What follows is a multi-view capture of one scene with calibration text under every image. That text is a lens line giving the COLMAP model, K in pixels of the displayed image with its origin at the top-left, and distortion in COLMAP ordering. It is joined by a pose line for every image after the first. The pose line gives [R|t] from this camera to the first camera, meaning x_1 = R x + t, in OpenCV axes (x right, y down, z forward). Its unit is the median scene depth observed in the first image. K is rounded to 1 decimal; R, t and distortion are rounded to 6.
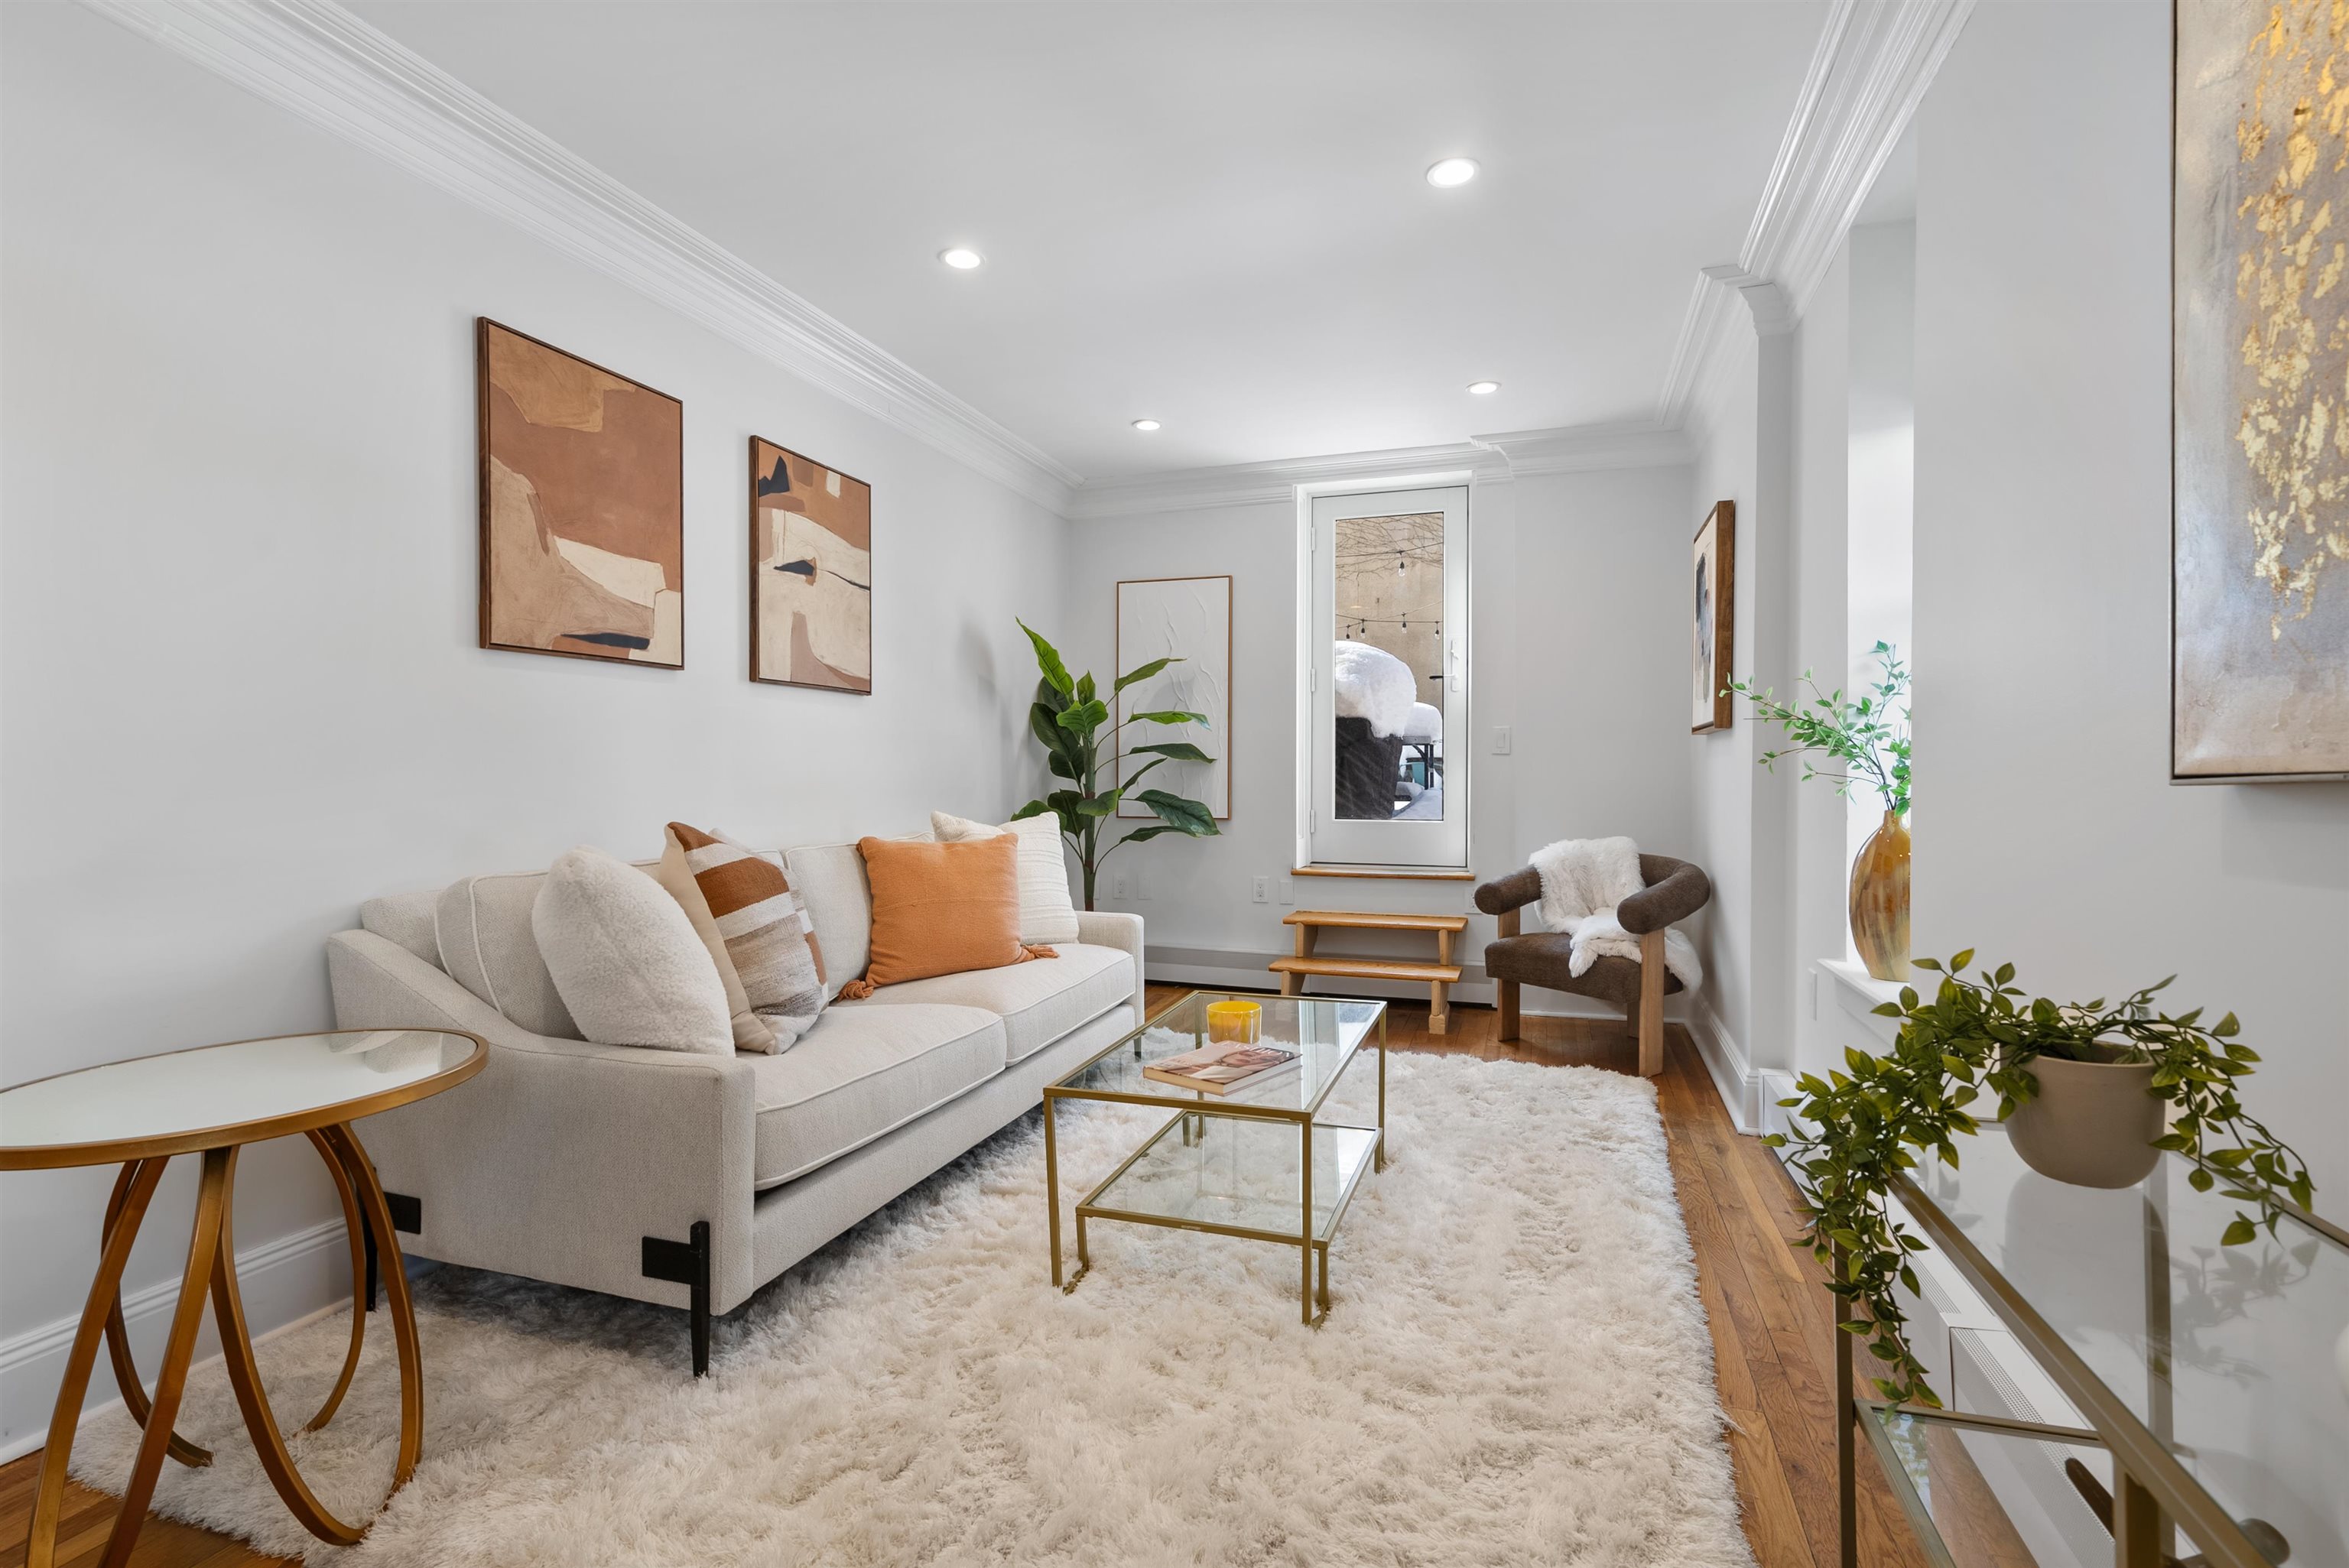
lens RADIAL K [[1086.6, 0, 1176.3], [0, 1086.6, 786.4], [0, 0, 1]] dist [-0.001651, 0.001650]
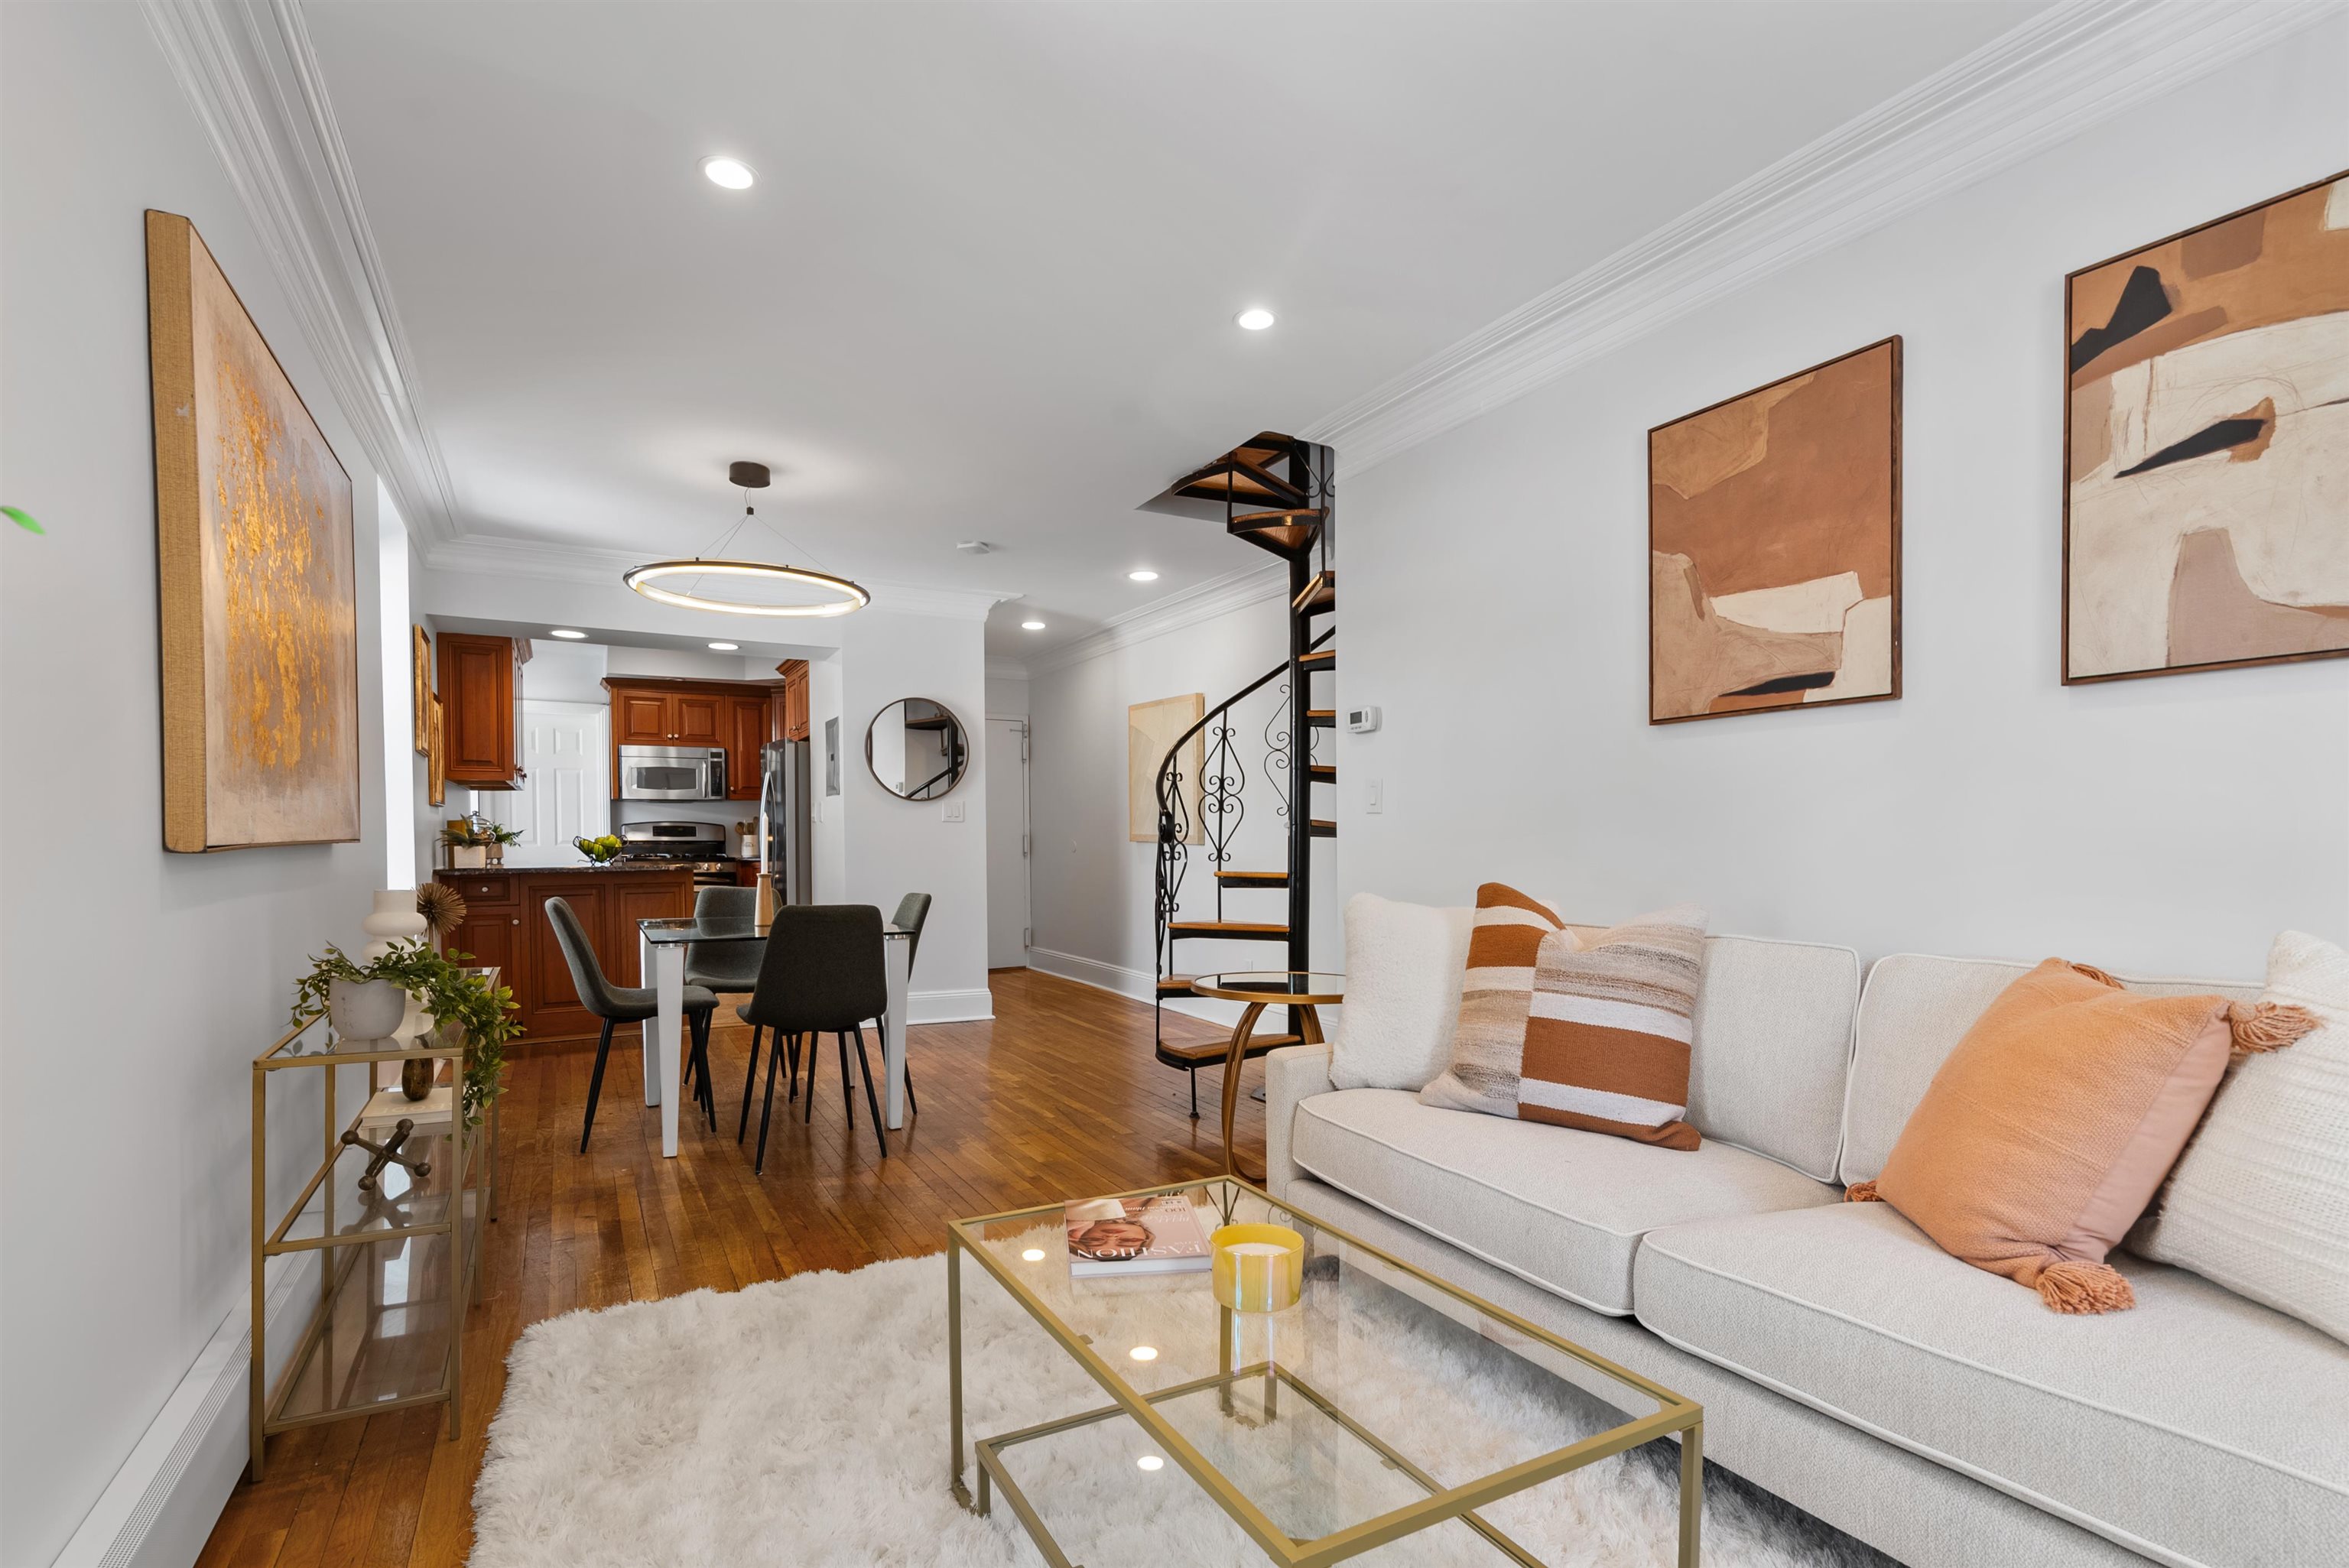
lens RADIAL K [[1112.1, 0, 1181.7], [0, 1112.1, 850.5], [0, 0, 1]] dist [-0.001490, 0.000883]
pose [[-0.670103, 0.014174, -0.742133, 0.513034], [-0.002818, 0.999762, 0.021638, -0.020807], [0.742263, 0.016591, -0.669904, 1.339485]]
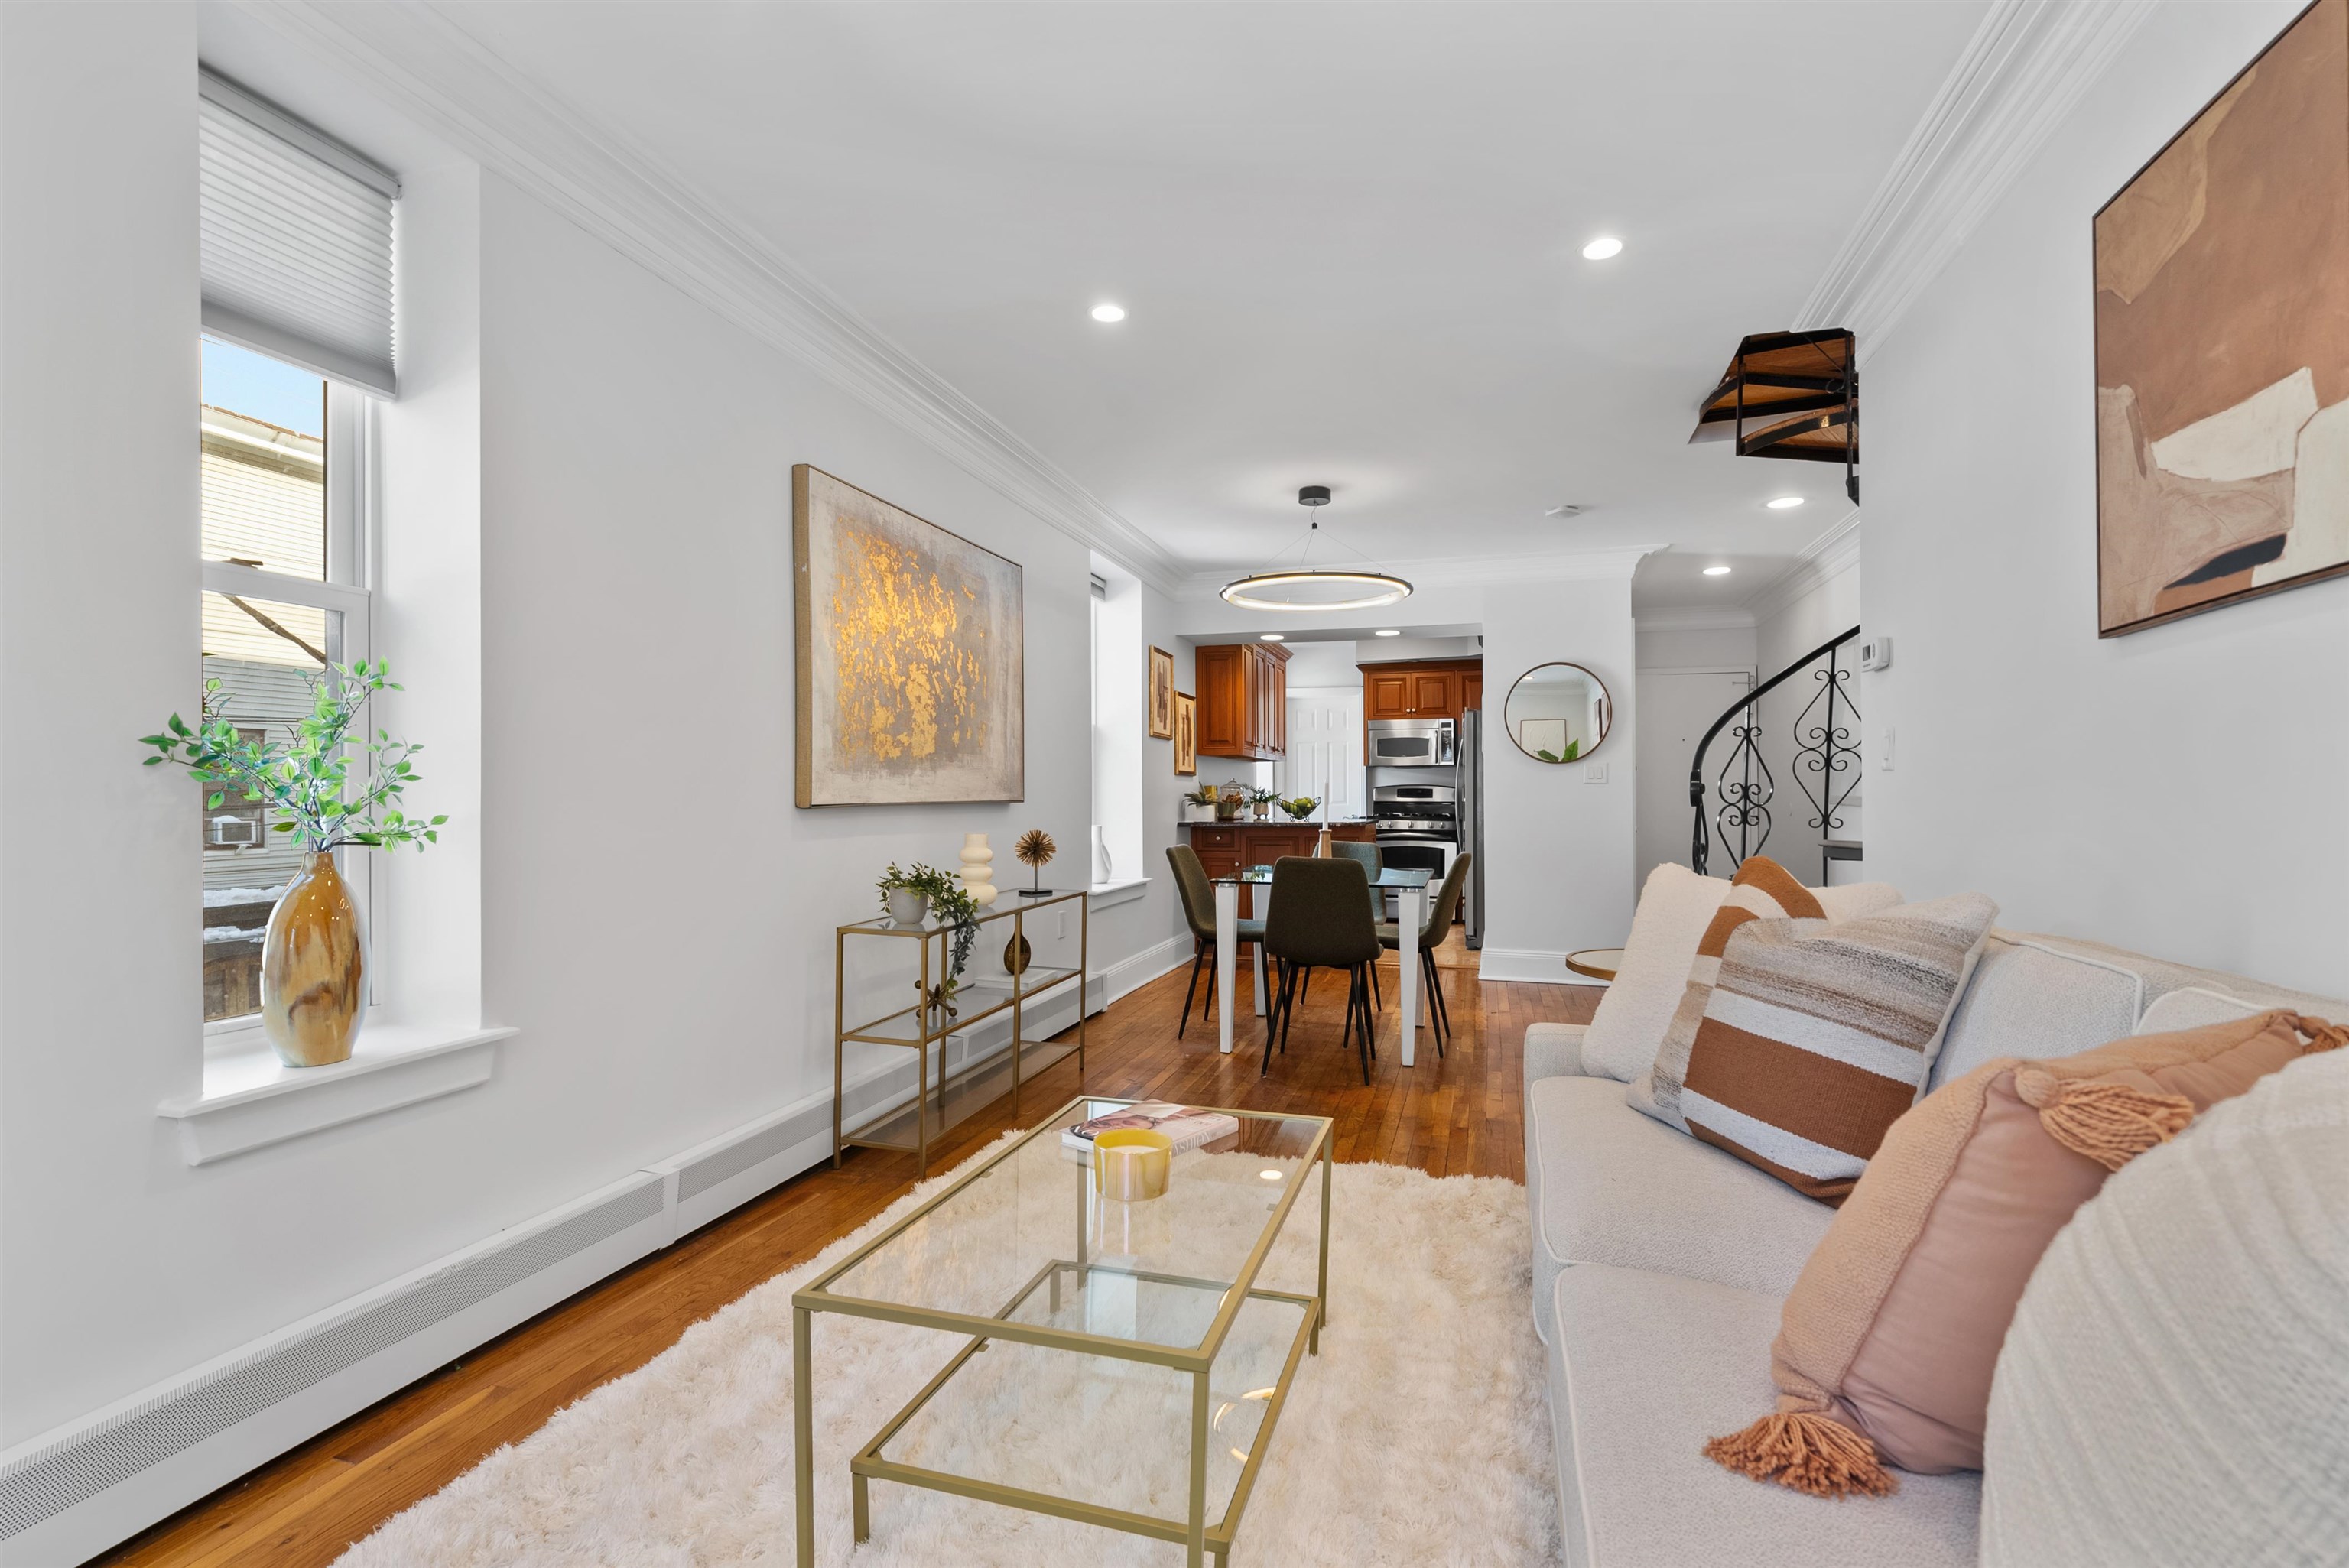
lens RADIAL K [[1086.6, 0, 1176.3], [0, 1086.6, 786.4], [0, 0, 1]] dist [-0.001651, 0.001650]
pose [[-0.999065, 0.002578, -0.043161, 0.052594], [0.002654, 0.999995, -0.001707, -0.021764], [0.043156, -0.001820, -0.999067, 1.654480]]
